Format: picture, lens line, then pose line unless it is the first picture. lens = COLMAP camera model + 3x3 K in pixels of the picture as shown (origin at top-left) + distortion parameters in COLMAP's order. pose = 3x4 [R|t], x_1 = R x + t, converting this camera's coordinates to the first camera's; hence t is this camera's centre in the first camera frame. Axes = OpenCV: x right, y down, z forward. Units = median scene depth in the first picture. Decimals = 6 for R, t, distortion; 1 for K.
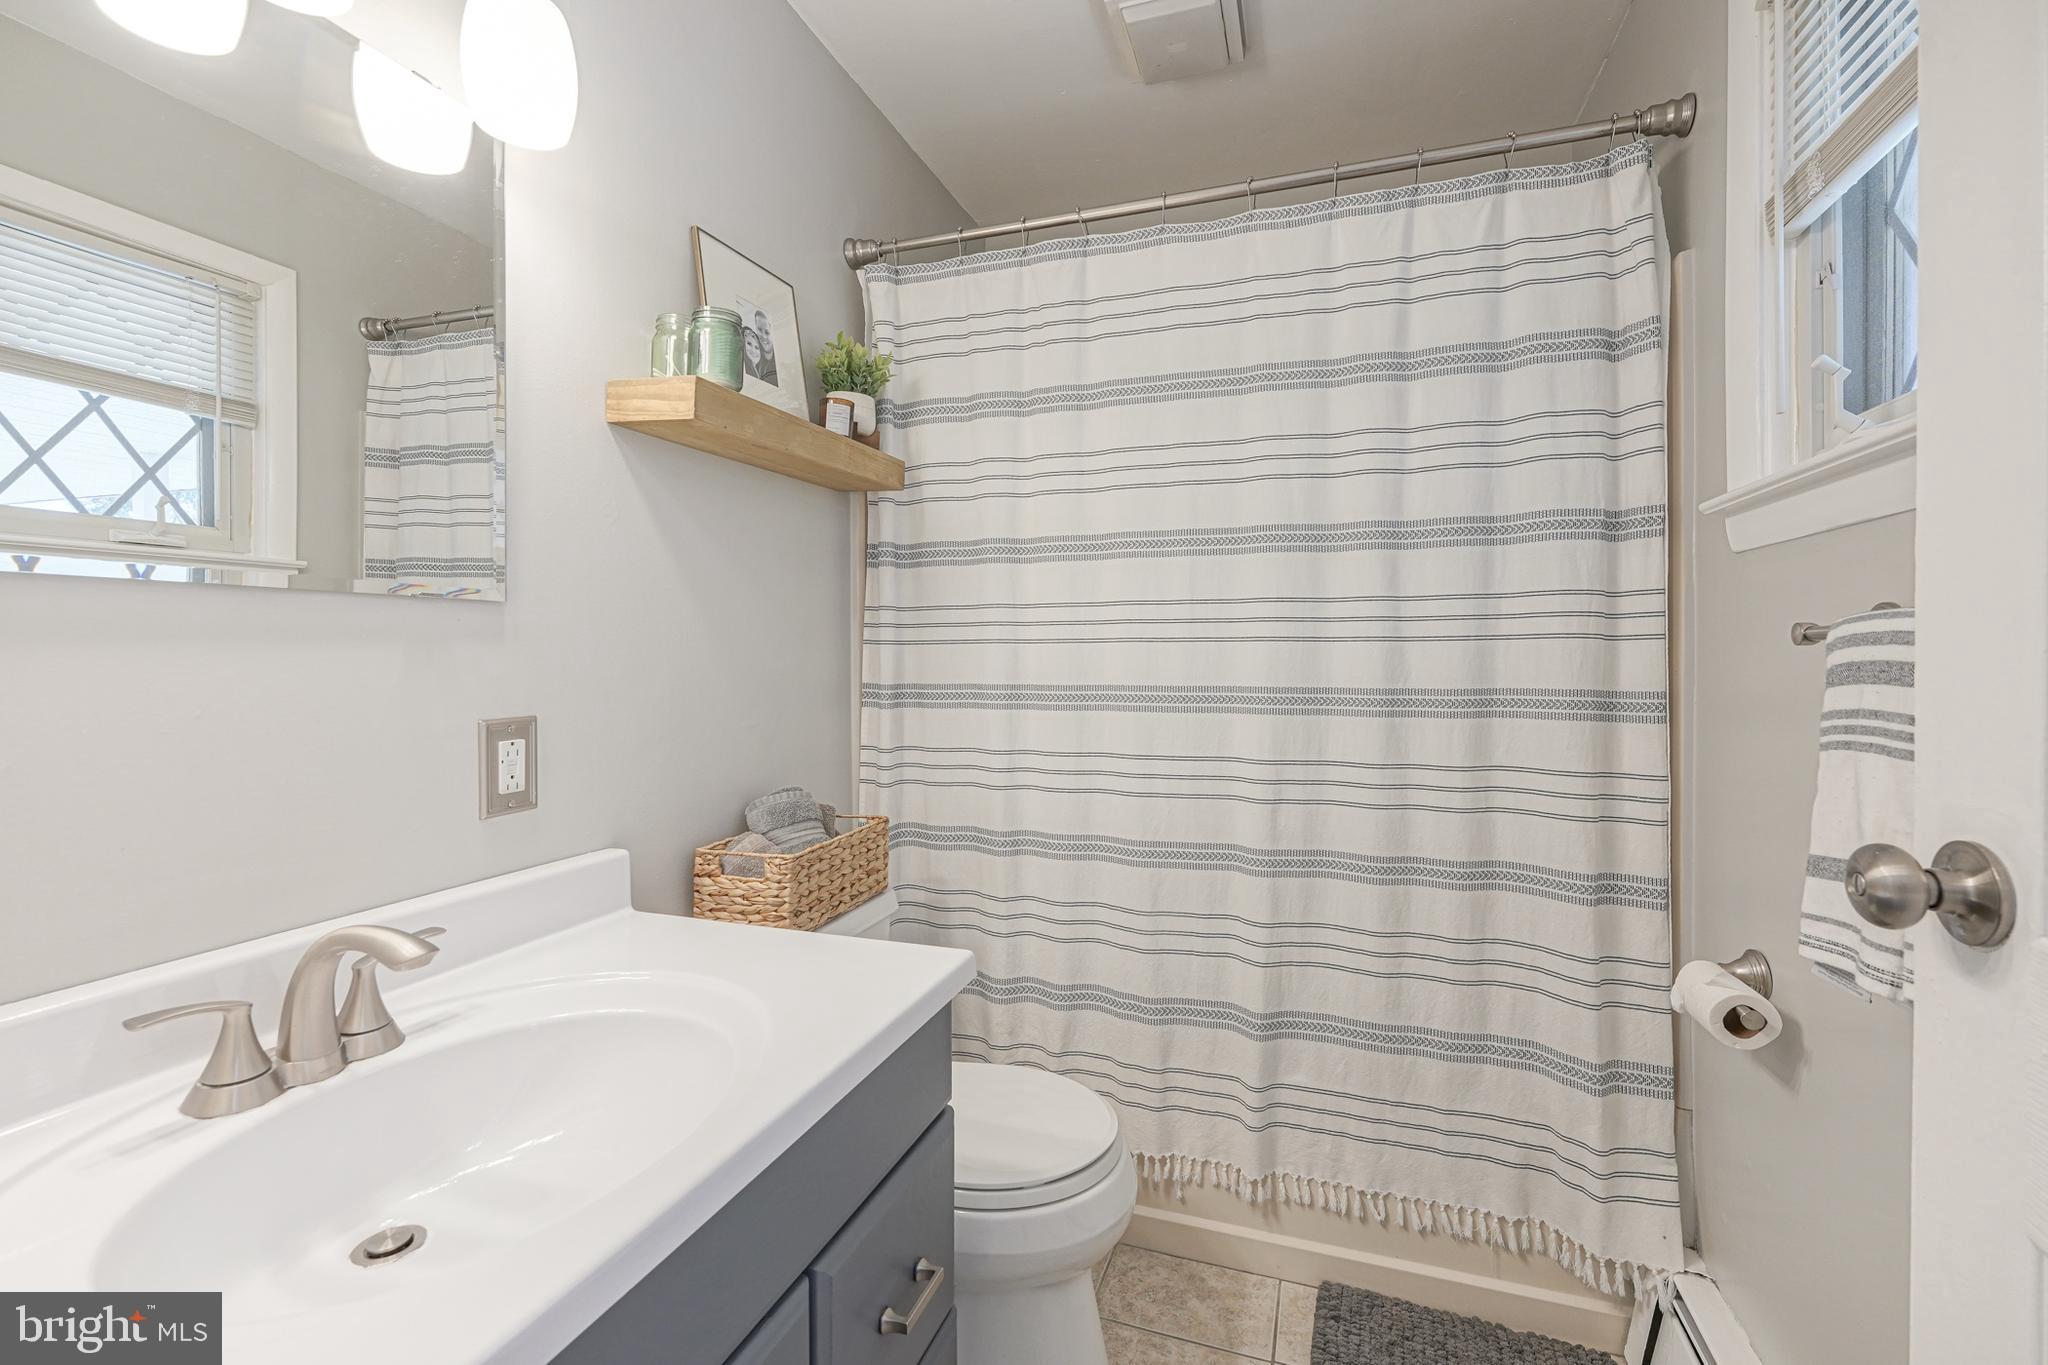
lens RADIAL K [[849.7, 0, 1018.8], [0, 849.7, 666.5], [0, 0, 1]] dist [0.000809, -0.000179]
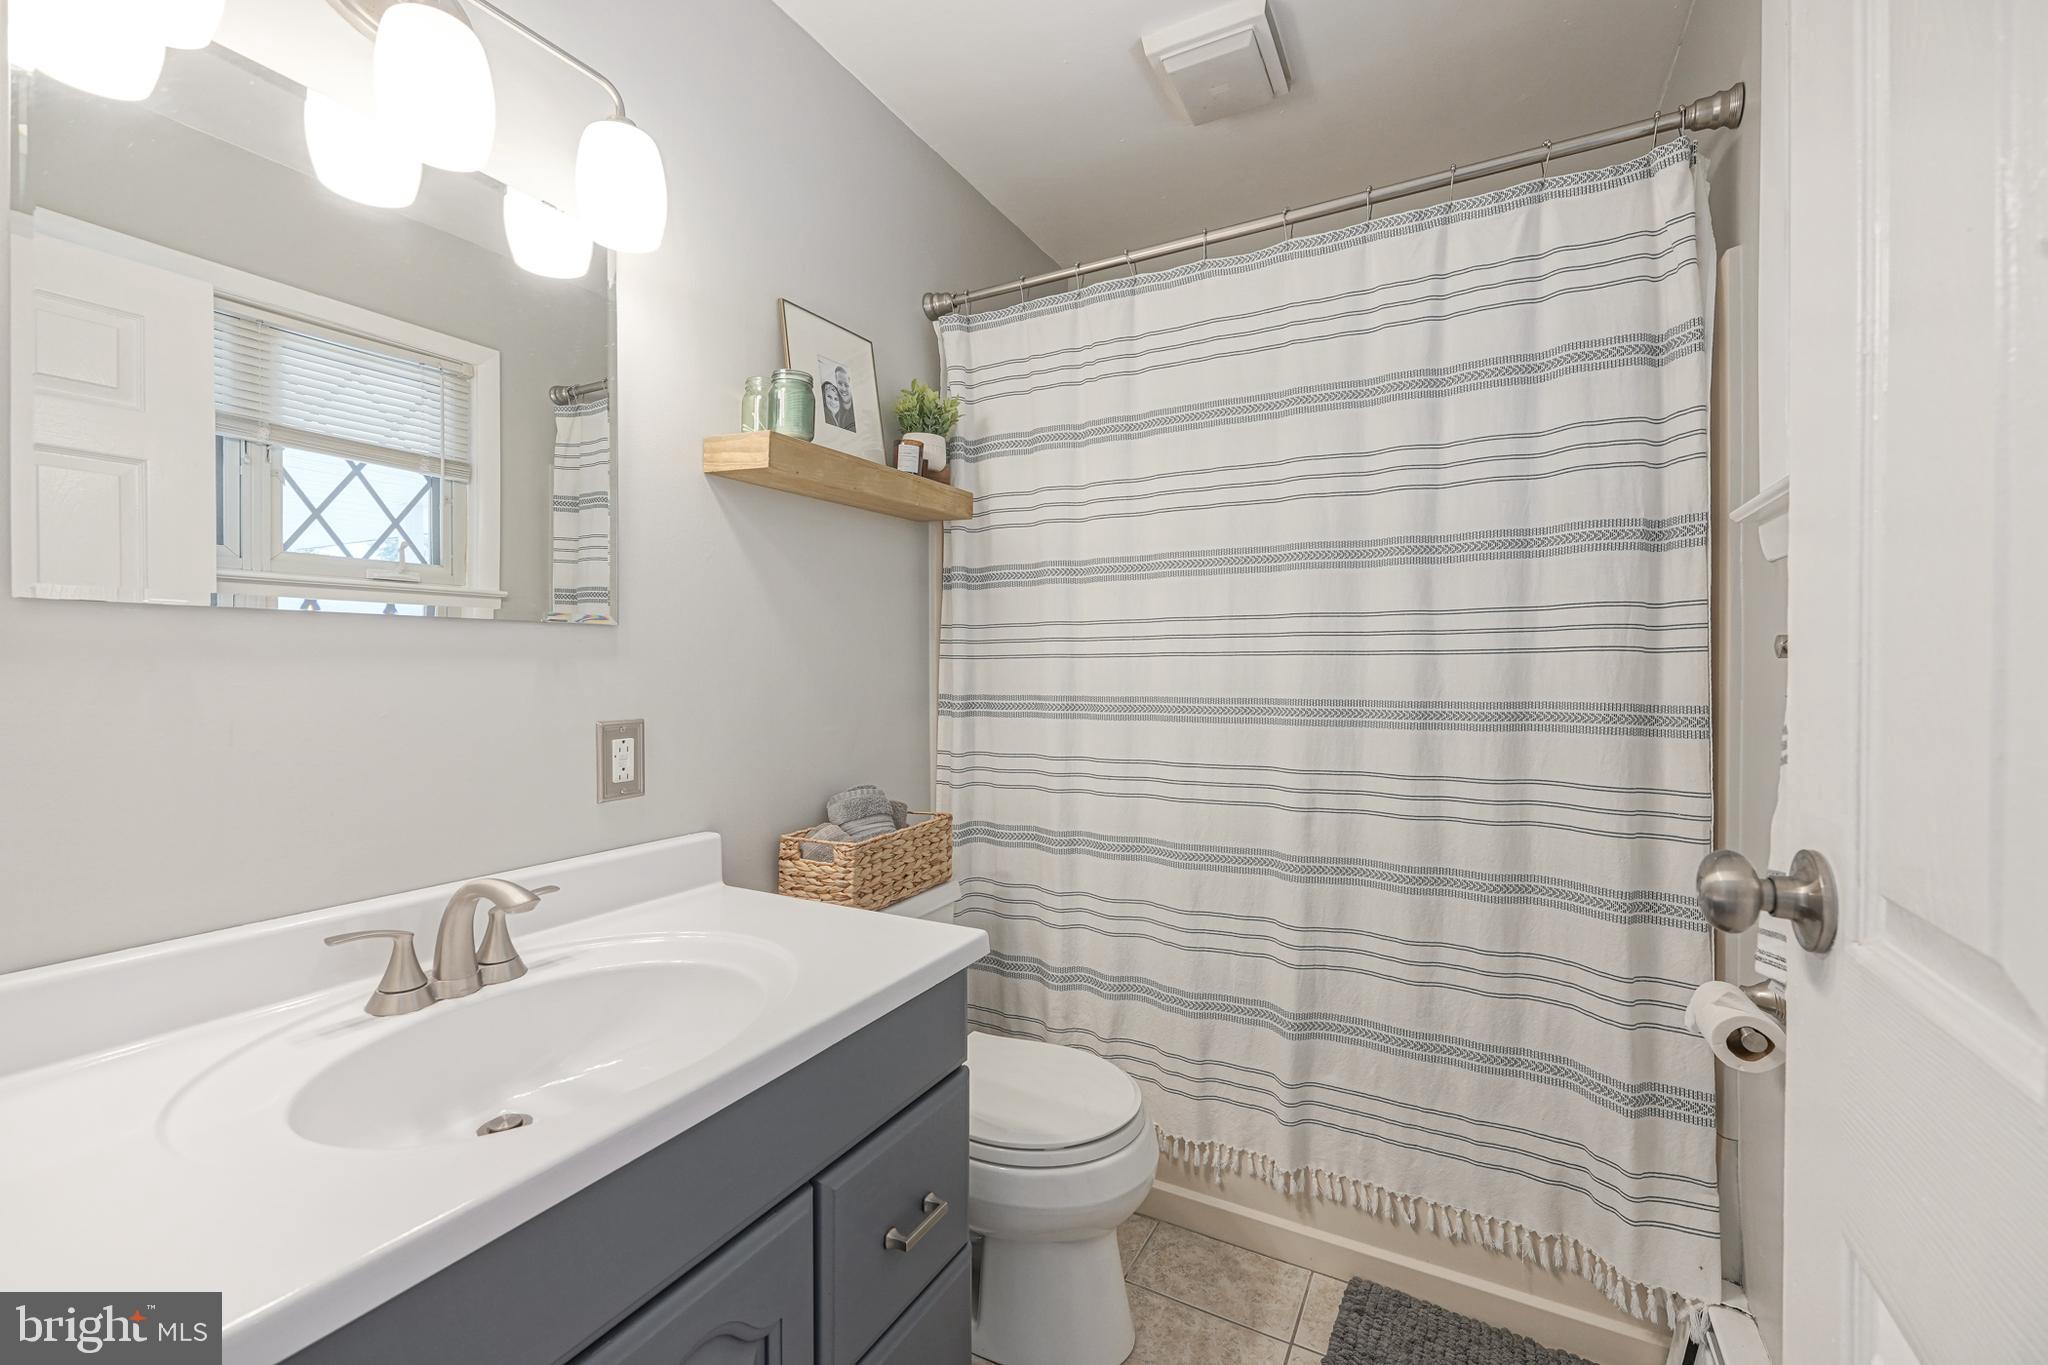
lens RADIAL K [[849.7, 0, 1060.2], [0, 849.7, 682.6], [0, 0, 1]] dist [0.000809, -0.000179]
pose [[0.985018, 0.002198, -0.172440, 0.190096], [-0.001682, 0.999994, 0.003136, 0.001195], [0.172446, -0.002799, 0.985015, -0.075165]]
